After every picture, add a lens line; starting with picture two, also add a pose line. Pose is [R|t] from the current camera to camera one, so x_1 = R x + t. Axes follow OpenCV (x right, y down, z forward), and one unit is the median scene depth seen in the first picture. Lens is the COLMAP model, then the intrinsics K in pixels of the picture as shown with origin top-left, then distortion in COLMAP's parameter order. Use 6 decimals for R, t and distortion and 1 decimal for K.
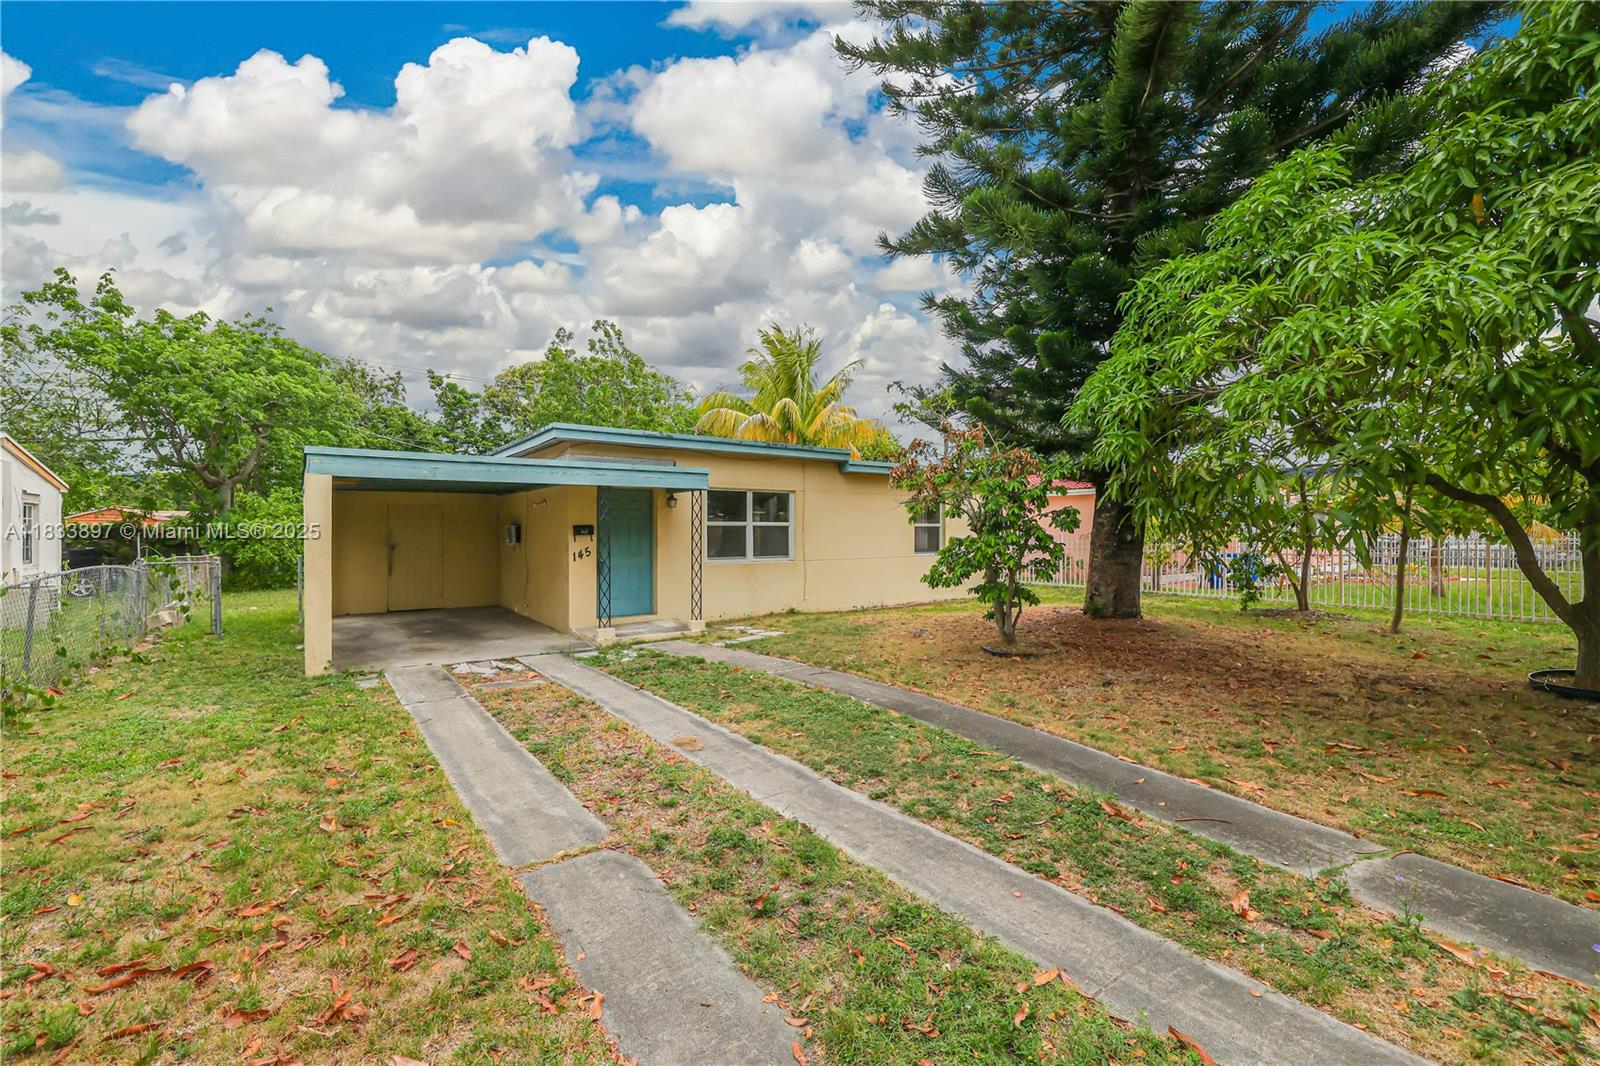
lens RADIAL K [[686.8, 0, 790.0], [0, 686.8, 516.3], [0, 0, 1]] dist [-0.000587, 0.000196]
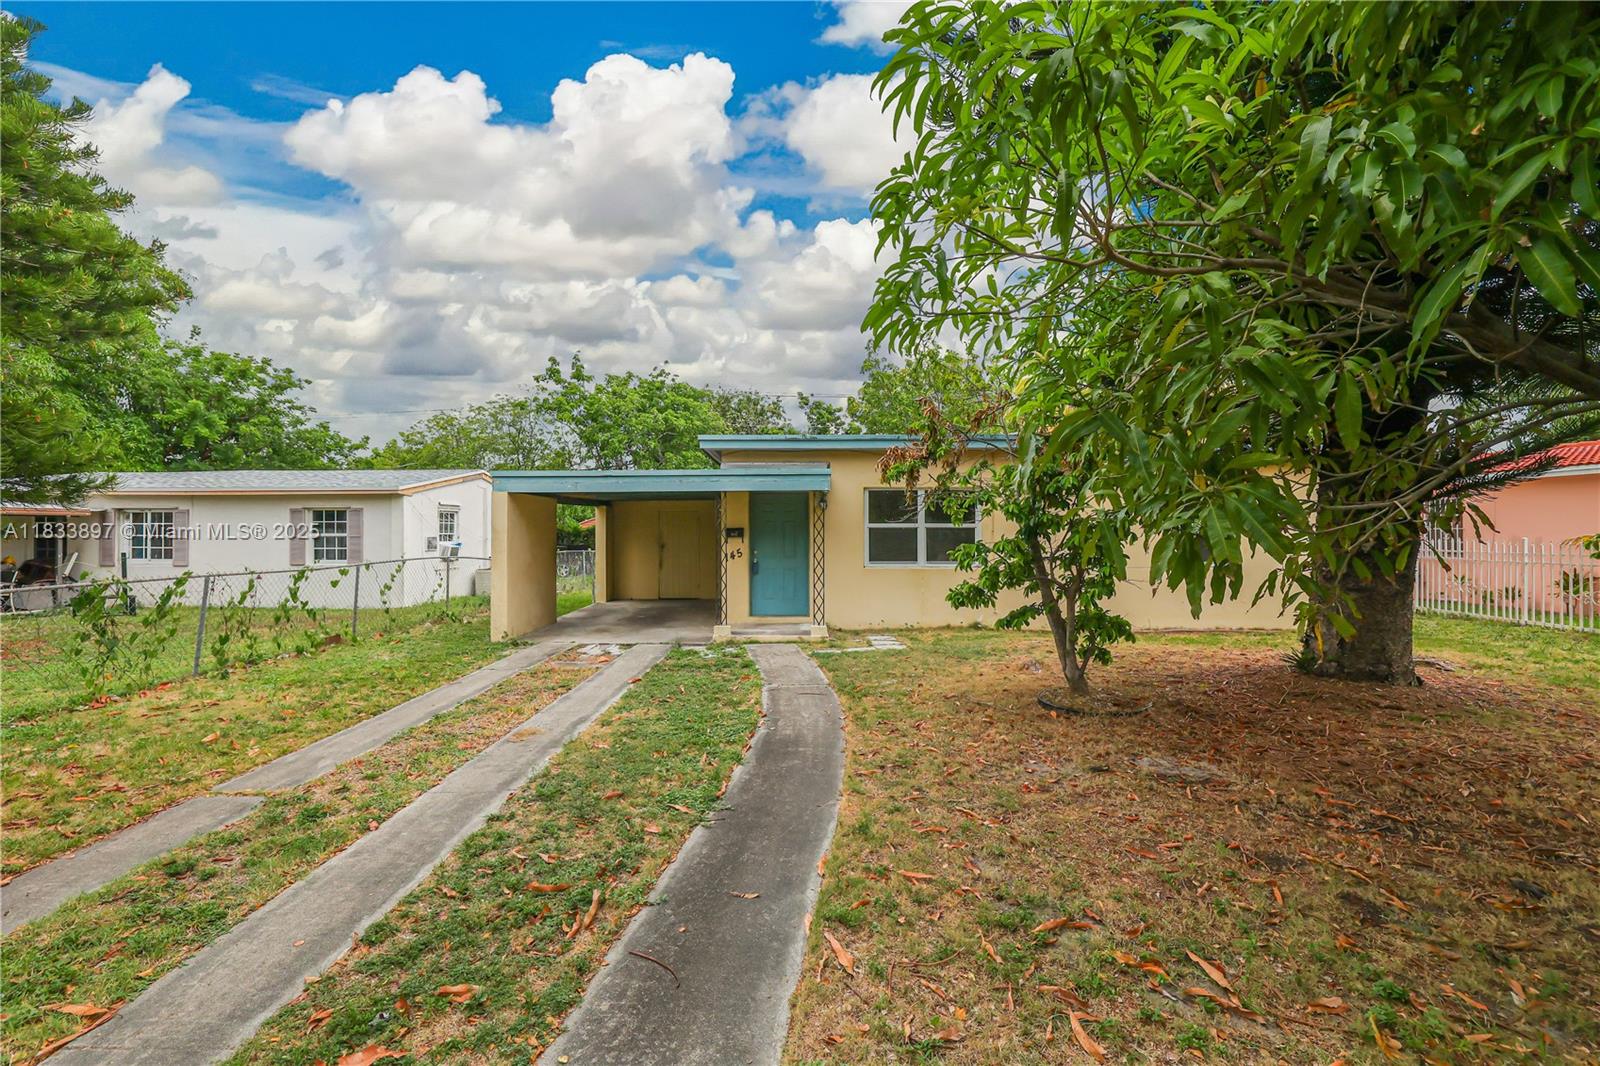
lens RADIAL K [[686.8, 0, 790.0], [0, 686.8, 516.3], [0, 0, 1]] dist [-0.000587, 0.000196]
pose [[0.793514, -0.013226, -0.608409, 0.417996], [0.014630, 0.999889, -0.002656, -0.001276], [0.608377, -0.006793, 0.793619, 0.199272]]
